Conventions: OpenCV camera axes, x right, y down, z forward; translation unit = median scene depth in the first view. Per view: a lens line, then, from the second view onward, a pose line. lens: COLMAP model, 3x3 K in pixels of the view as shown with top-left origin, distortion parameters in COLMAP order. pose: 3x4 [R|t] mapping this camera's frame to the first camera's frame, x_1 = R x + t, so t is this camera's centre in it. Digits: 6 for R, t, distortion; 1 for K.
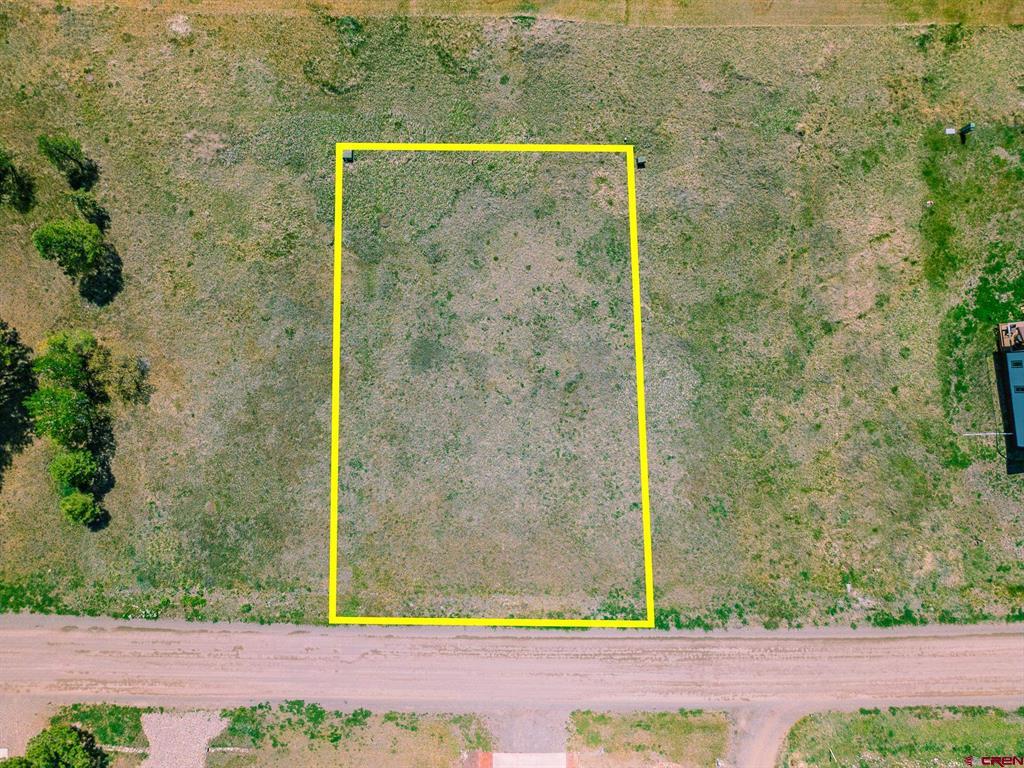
lens RADIAL K [[719.1, 0, 512.0], [0, 719.1, 386.7], [0, 0, 1]] dist [0.067137, -0.063203]
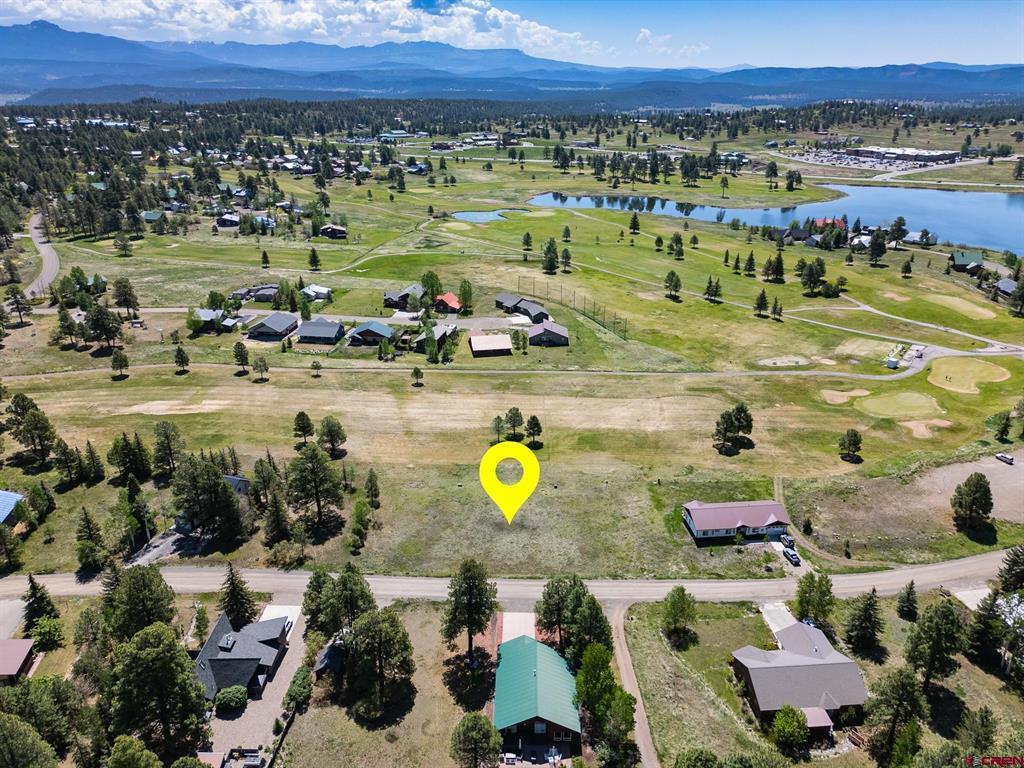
lens RADIAL K [[719.1, 0, 511.0], [0, 719.1, 387.6], [0, 0, 1]] dist [0.067137, -0.063203]
pose [[0.999942, 0.005424, -0.009283, 0.015759], [-0.010674, 0.397694, -0.917456, 2.318041], [-0.001285, 0.917502, 0.397729, -0.590186]]
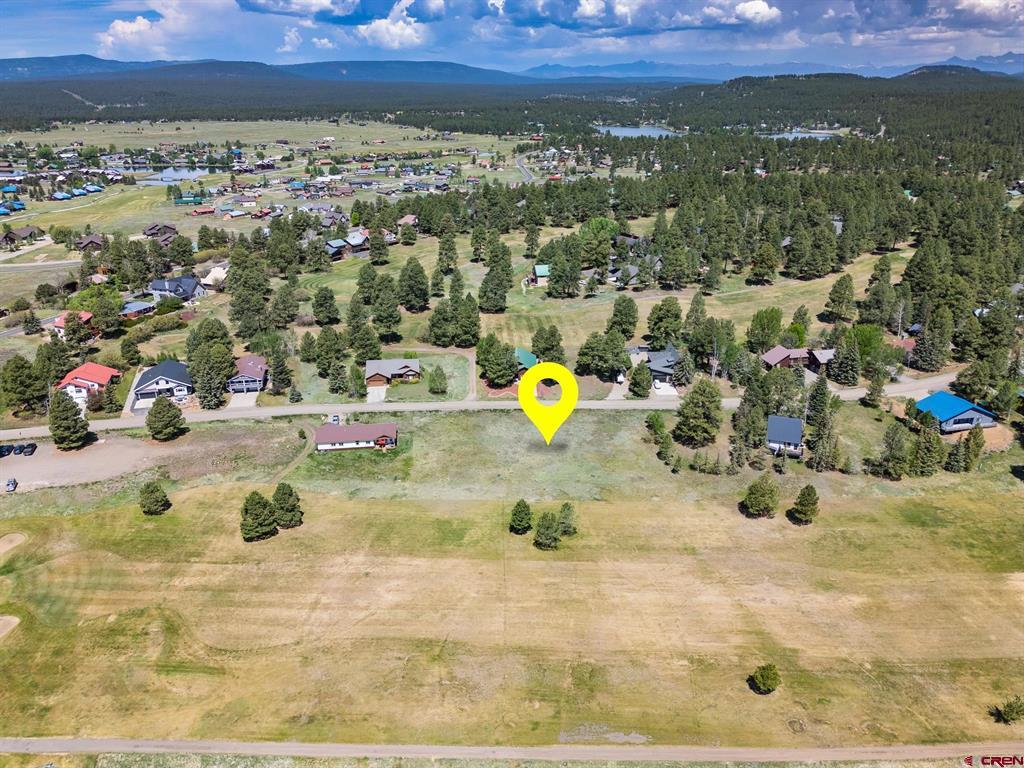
lens RADIAL K [[719.1, 0, 515.9], [0, 719.1, 387.5], [0, 0, 1]] dist [0.067137, -0.063203]
pose [[-0.999775, 0.008766, -0.019332, 0.162379], [-0.021208, -0.374435, 0.927011, -3.060162], [0.000888, 0.927212, 0.374536, -0.508536]]
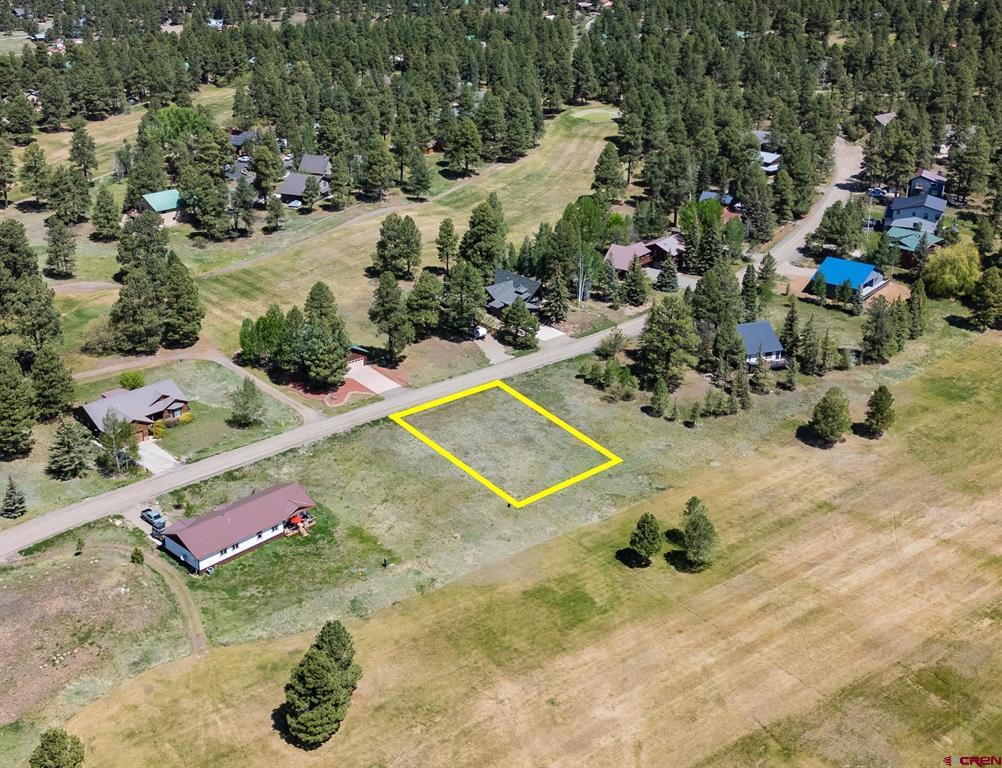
lens RADIAL K [[1090.9, 0, 492.7], [0, 1090.9, 382.6], [0, 0, 1]] dist [0.051531, 0.000000]
pose [[-0.769952, 0.255957, -0.584517, 1.893503], [-0.638098, -0.305529, 0.706741, -2.310103], [0.002308, 0.917136, 0.398568, -0.502736]]
